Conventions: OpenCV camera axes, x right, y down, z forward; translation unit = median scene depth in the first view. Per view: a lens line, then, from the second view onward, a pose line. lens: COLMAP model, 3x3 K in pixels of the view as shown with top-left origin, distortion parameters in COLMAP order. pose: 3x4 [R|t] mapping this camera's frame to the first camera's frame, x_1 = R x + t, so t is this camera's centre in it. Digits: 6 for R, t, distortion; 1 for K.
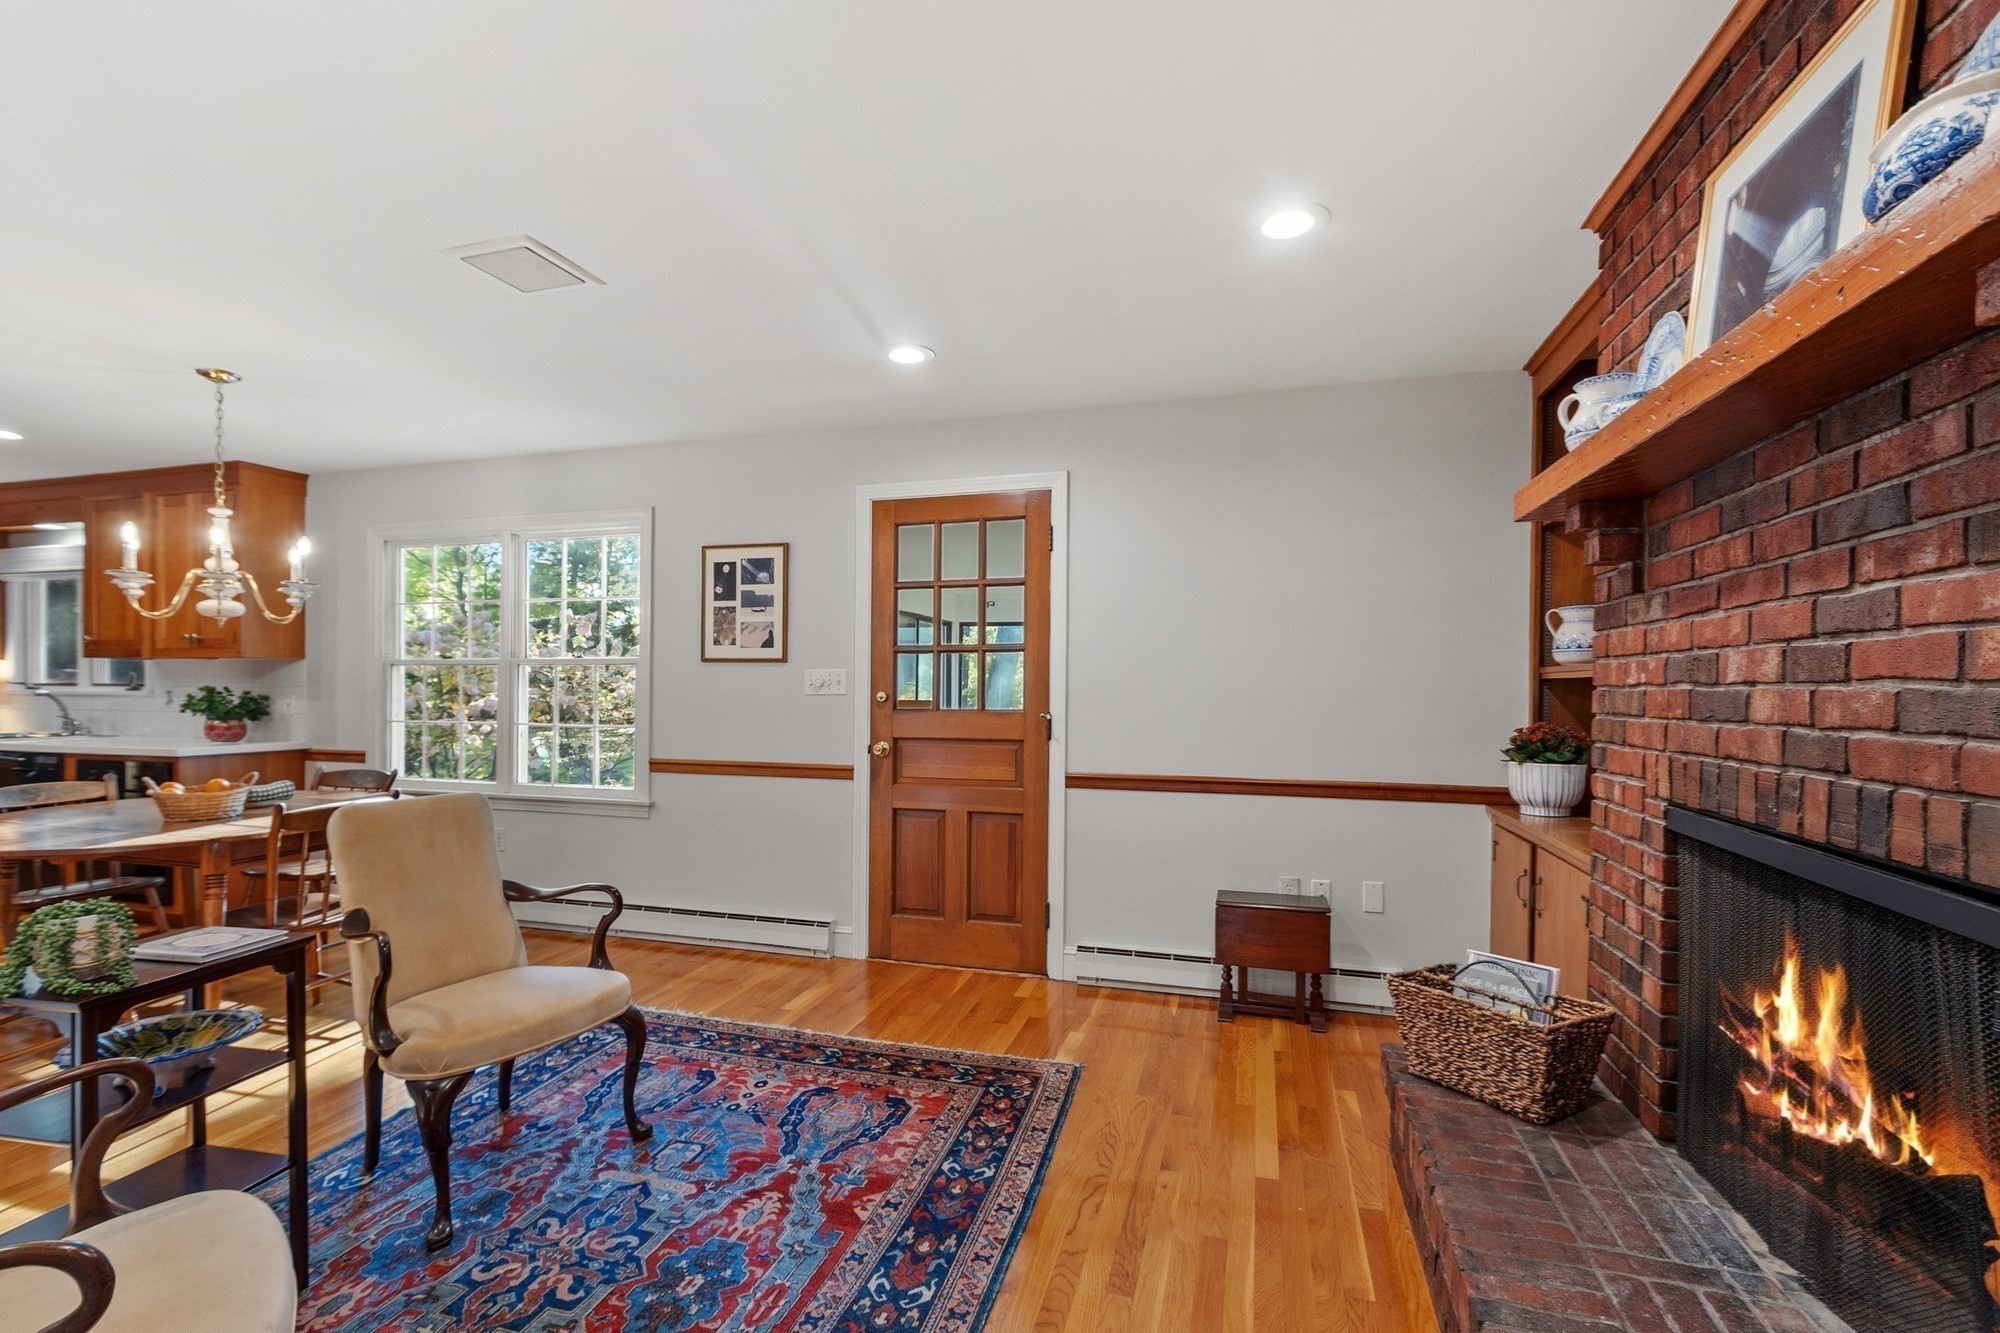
lens RADIAL K [[895.0, 0, 1004.9], [0, 895.0, 686.7], [0, 0, 1]] dist [0.004218, -0.000929]
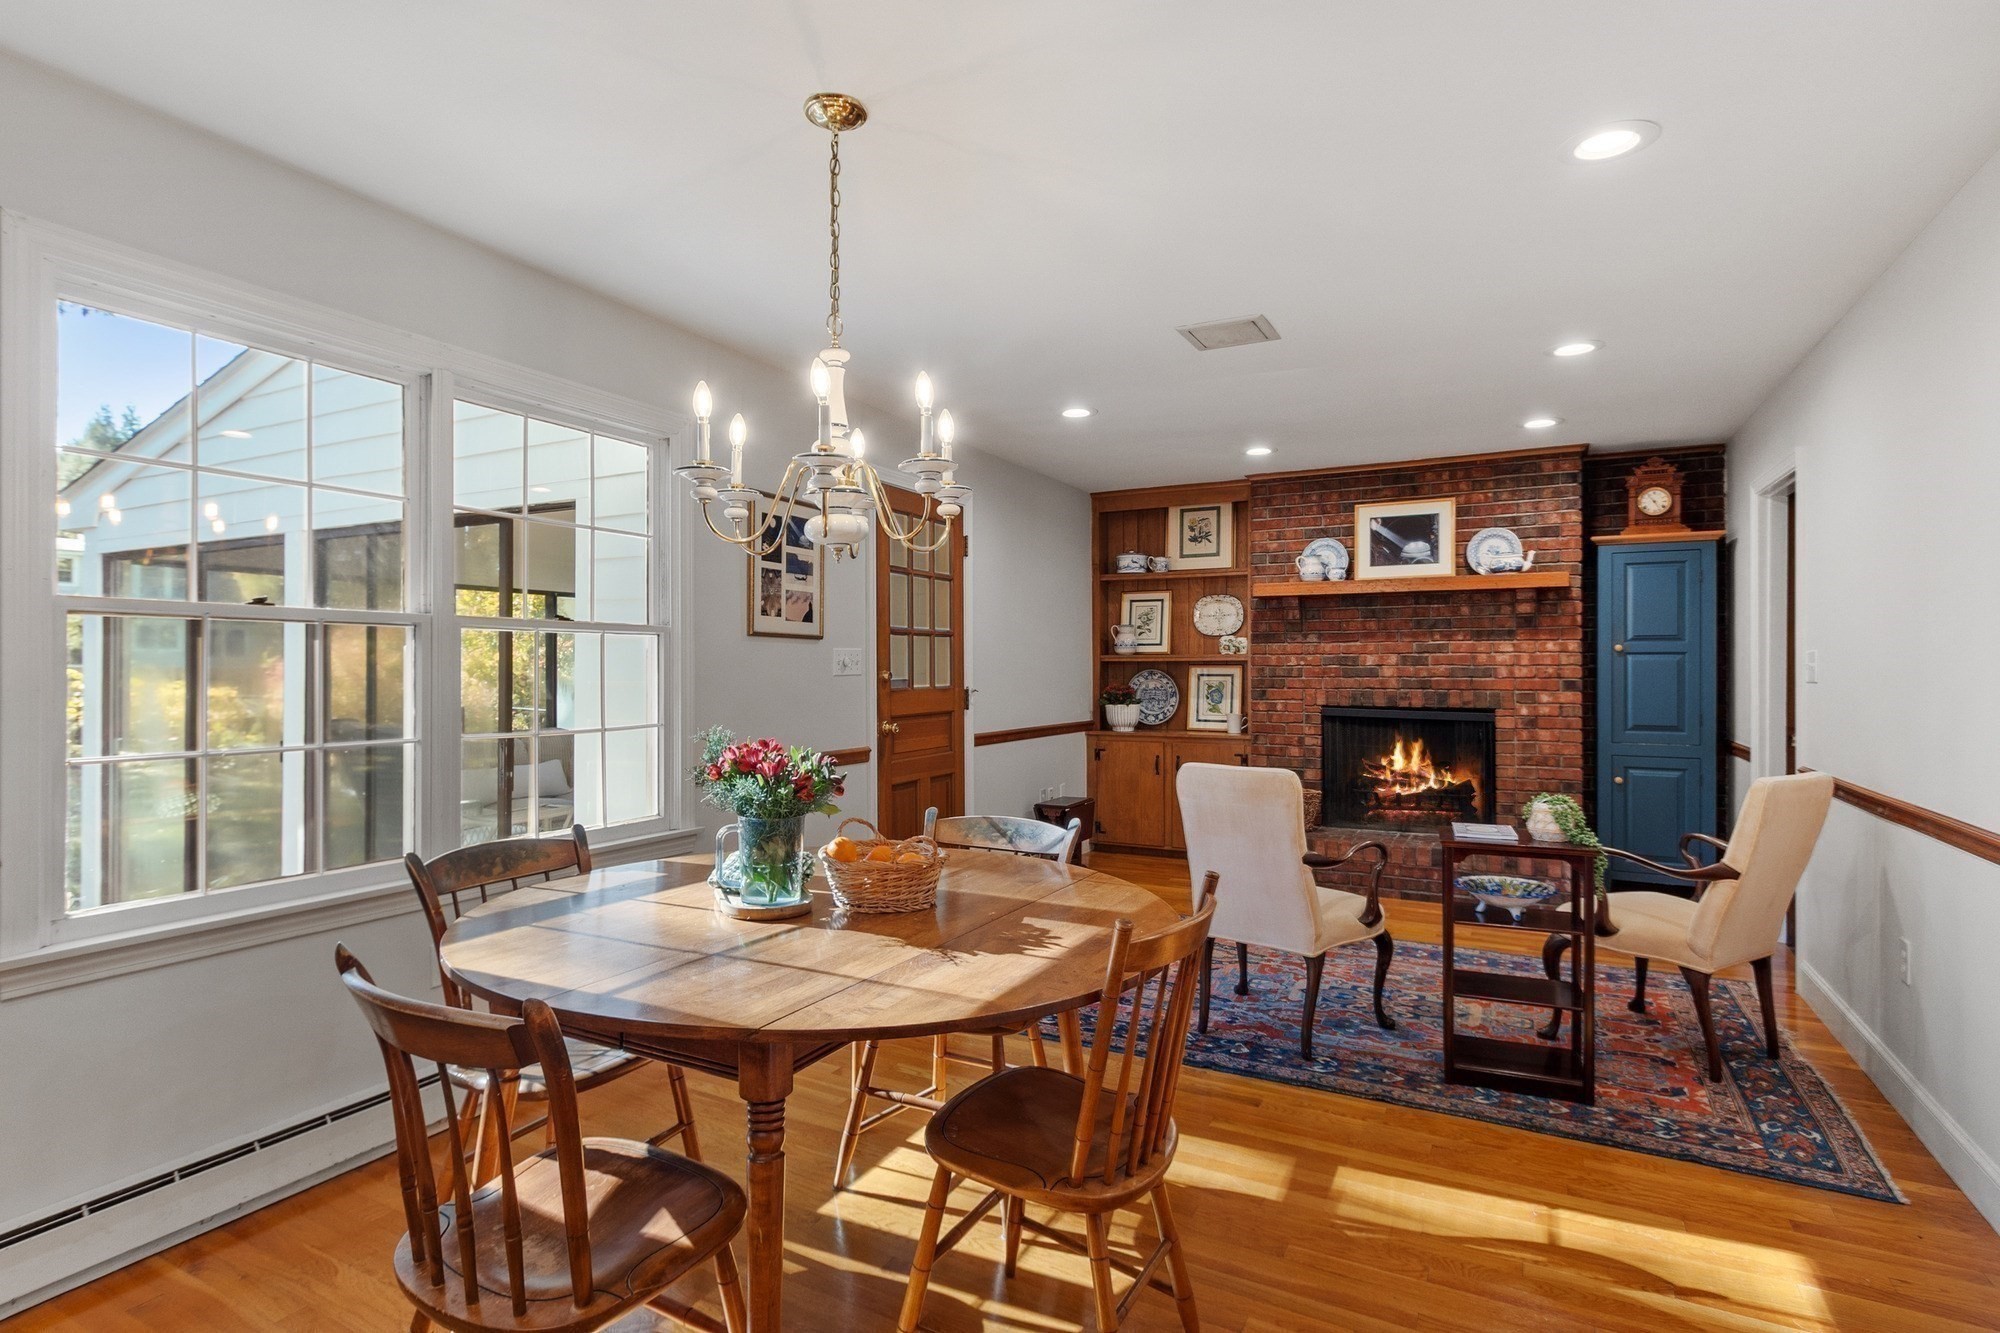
lens RADIAL K [[1011.5, 0, 1012.6], [0, 1011.5, 658.0], [0, 0, 1]] dist [0.022431, 0.000922]
pose [[0.203458, 0.004857, 0.979072, -2.020952], [-0.000468, 0.999988, -0.004863, -0.007372], [-0.979084, 0.000531, 0.203458, 1.033839]]
